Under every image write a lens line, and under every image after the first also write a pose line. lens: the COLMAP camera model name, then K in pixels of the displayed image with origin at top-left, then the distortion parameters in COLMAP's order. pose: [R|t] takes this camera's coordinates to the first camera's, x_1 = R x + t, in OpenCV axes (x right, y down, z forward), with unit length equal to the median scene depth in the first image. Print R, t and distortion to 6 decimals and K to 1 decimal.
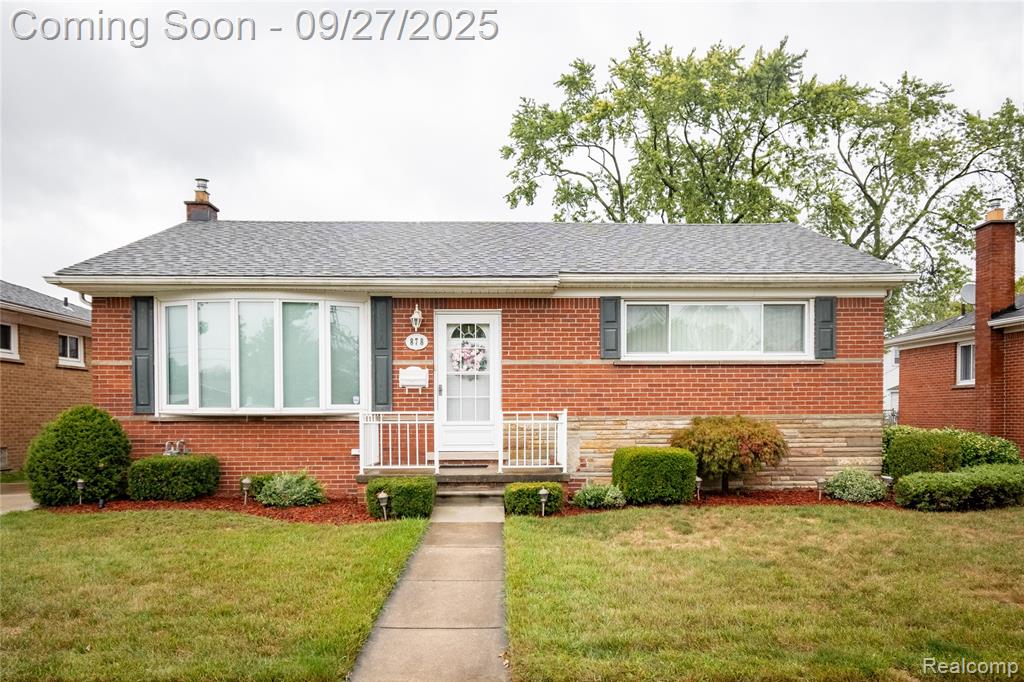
lens RADIAL K [[740.6, 0, 510.2], [0, 740.6, 421.7], [0, 0, 1]] dist [-0.003006, -0.004663]
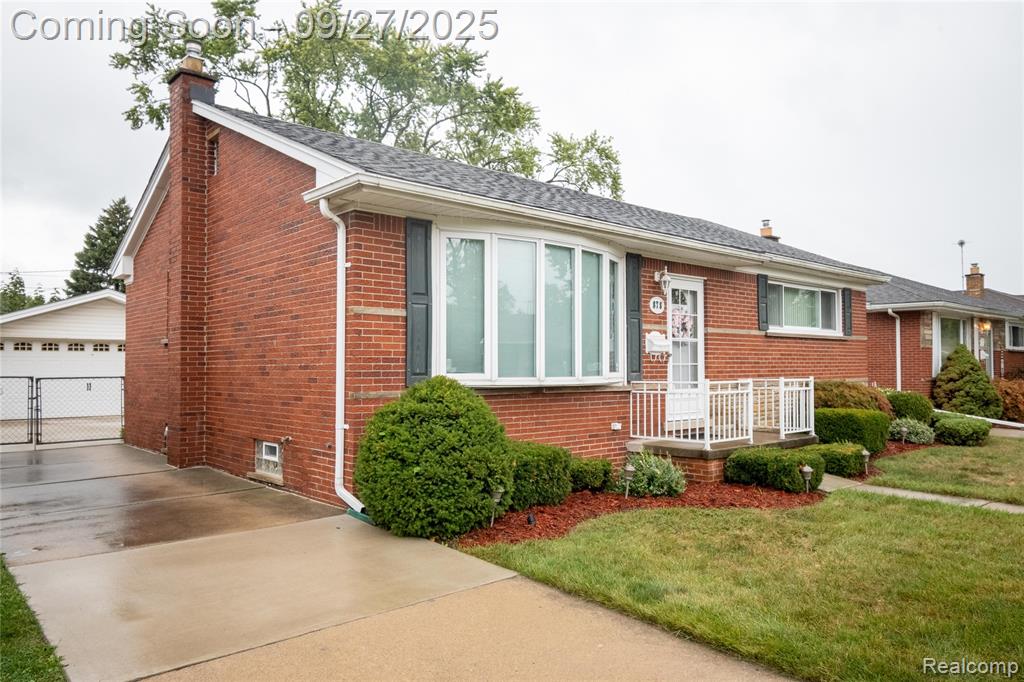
lens RADIAL K [[745.7, 0, 511.4], [0, 745.7, 337.0], [0, 0, 1]] dist [0.004076, -0.001751]
pose [[0.754306, 0.027599, 0.655943, -0.875906], [0.011834, 0.998382, -0.055617, -0.017059], [-0.656416, 0.049715, 0.752759, 0.407557]]
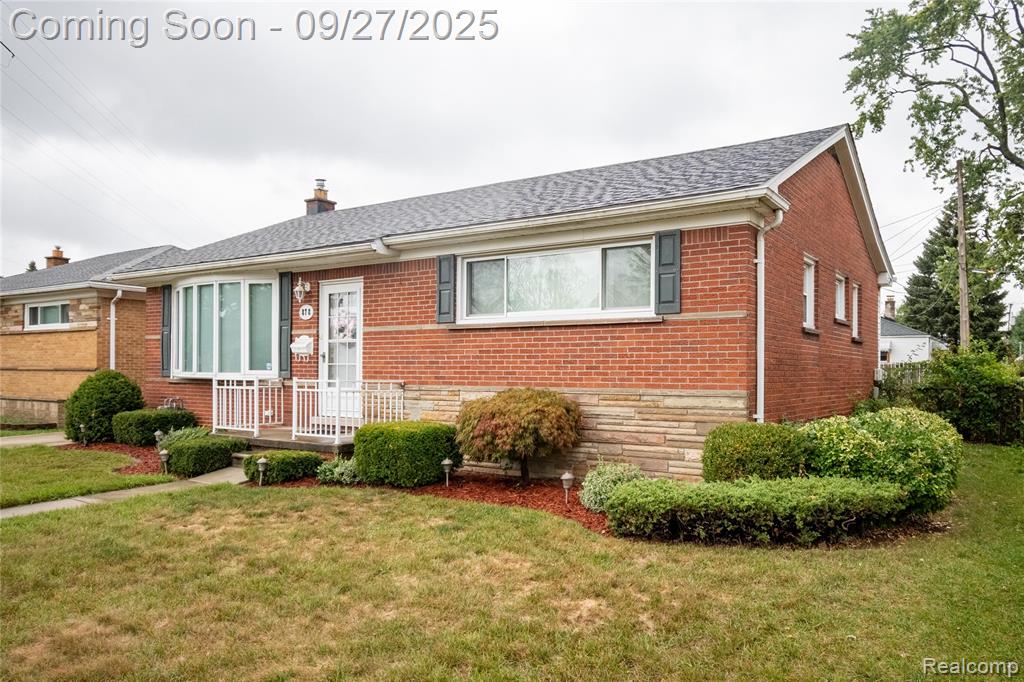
lens RADIAL K [[740.6, 0, 518.8], [0, 740.6, 348.3], [0, 0, 1]] dist [-0.003006, -0.004663]
pose [[0.809900, -0.008360, -0.586509, 0.742100], [-0.016324, 0.999190, -0.036785, -0.021407], [0.586341, 0.039366, 0.809107, 0.314041]]
